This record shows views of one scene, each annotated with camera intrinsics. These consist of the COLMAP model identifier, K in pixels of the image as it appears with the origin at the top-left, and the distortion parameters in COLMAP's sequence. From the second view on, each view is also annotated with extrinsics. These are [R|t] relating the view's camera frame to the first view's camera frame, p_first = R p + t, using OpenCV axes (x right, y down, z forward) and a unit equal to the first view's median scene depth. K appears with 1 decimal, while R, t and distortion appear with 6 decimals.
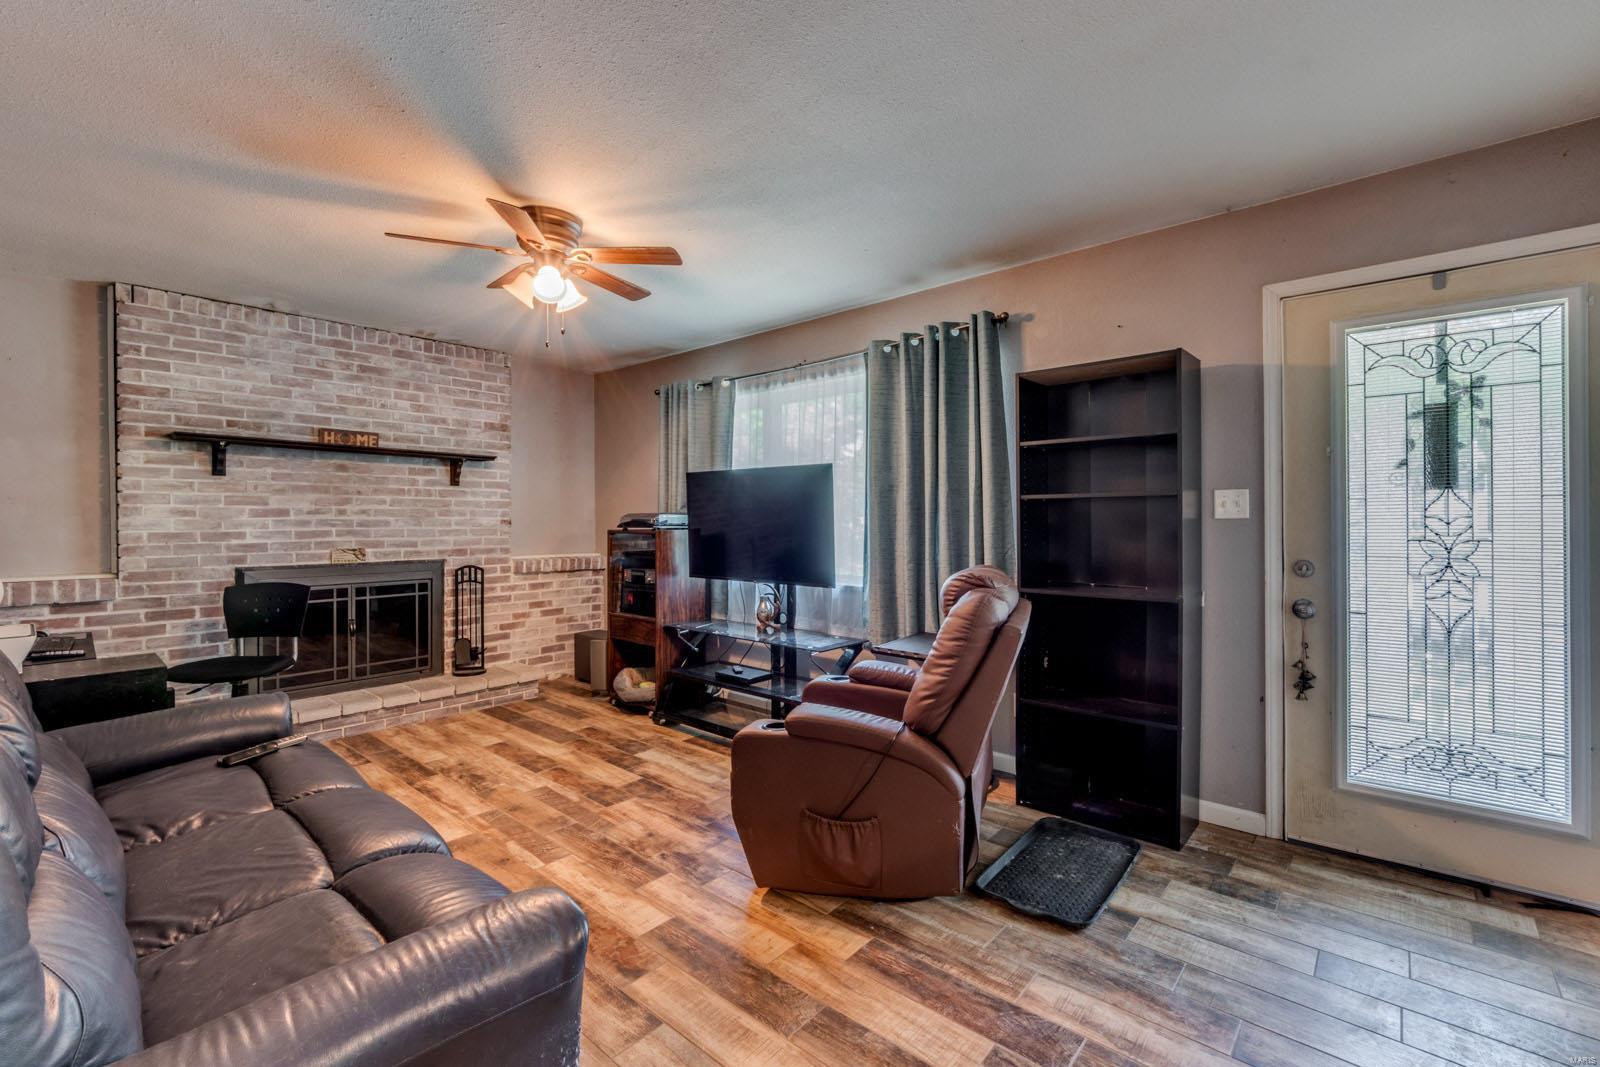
lens RADIAL K [[658.4, 0, 787.4], [0, 658.4, 524.0], [0, 0, 1]] dist [-0.000429, 0.000012]
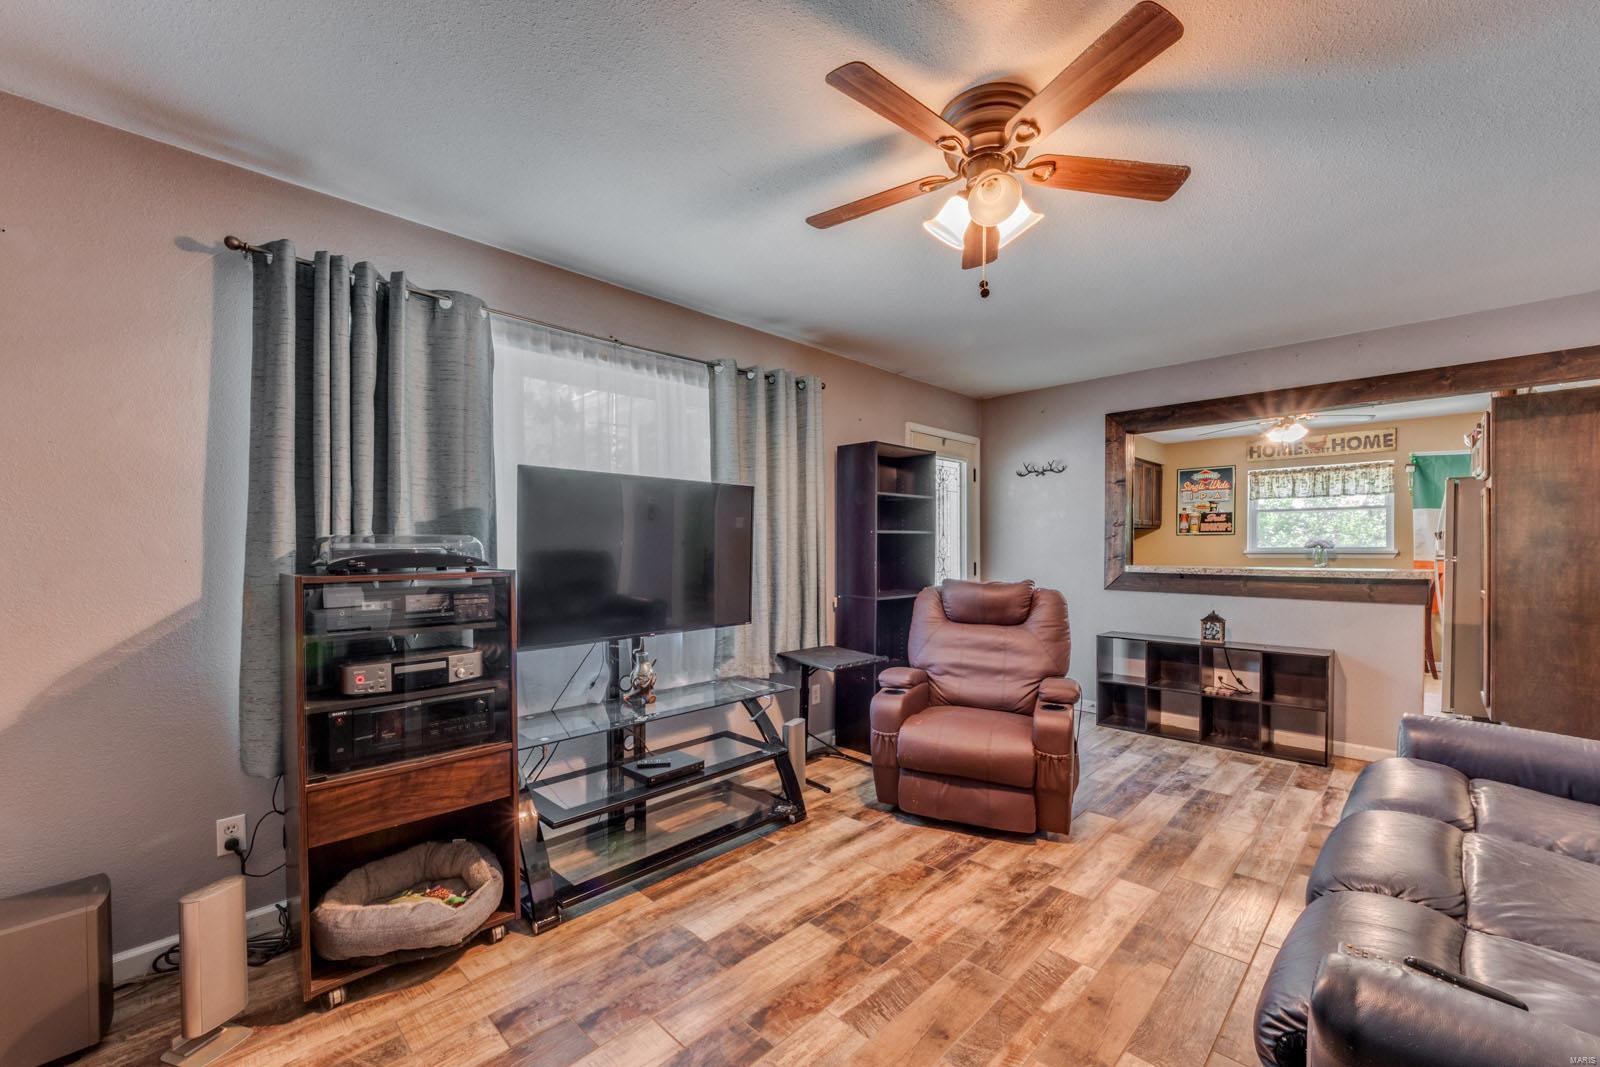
lens RADIAL K [[643.1, 0, 781.4], [0, 643.1, 549.7], [0, 0, 1]] dist [-0.002254, -0.000226]
pose [[0.080920, -0.000424, 0.996721, -1.001378], [0.010253, 0.999947, -0.000407, -0.003594], [-0.996668, 0.010252, 0.080920, 1.091233]]
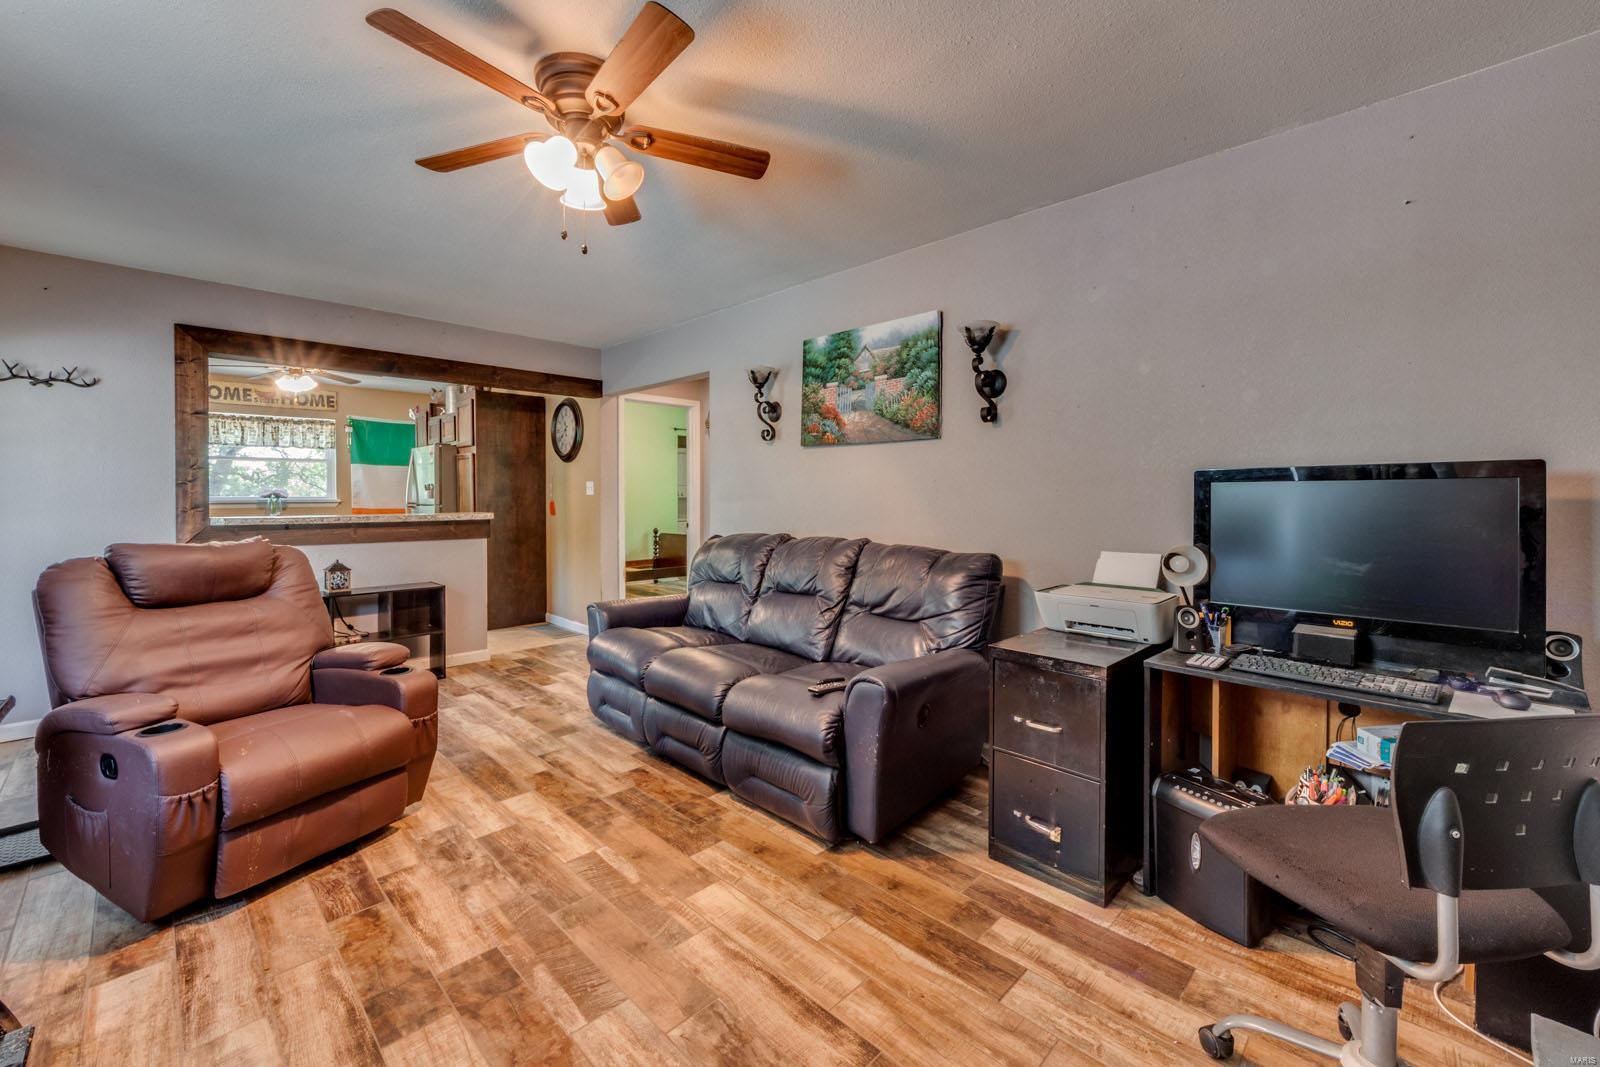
lens RADIAL K [[662.7, 0, 801.5], [0, 662.7, 490.3], [0, 0, 1]] dist [-0.000897, -0.000131]
pose [[-0.997819, 0.006728, 0.065669, -0.614081], [0.006716, 0.999977, -0.000407, -0.003253], [-0.065670, 0.000035, -0.997841, 1.623382]]
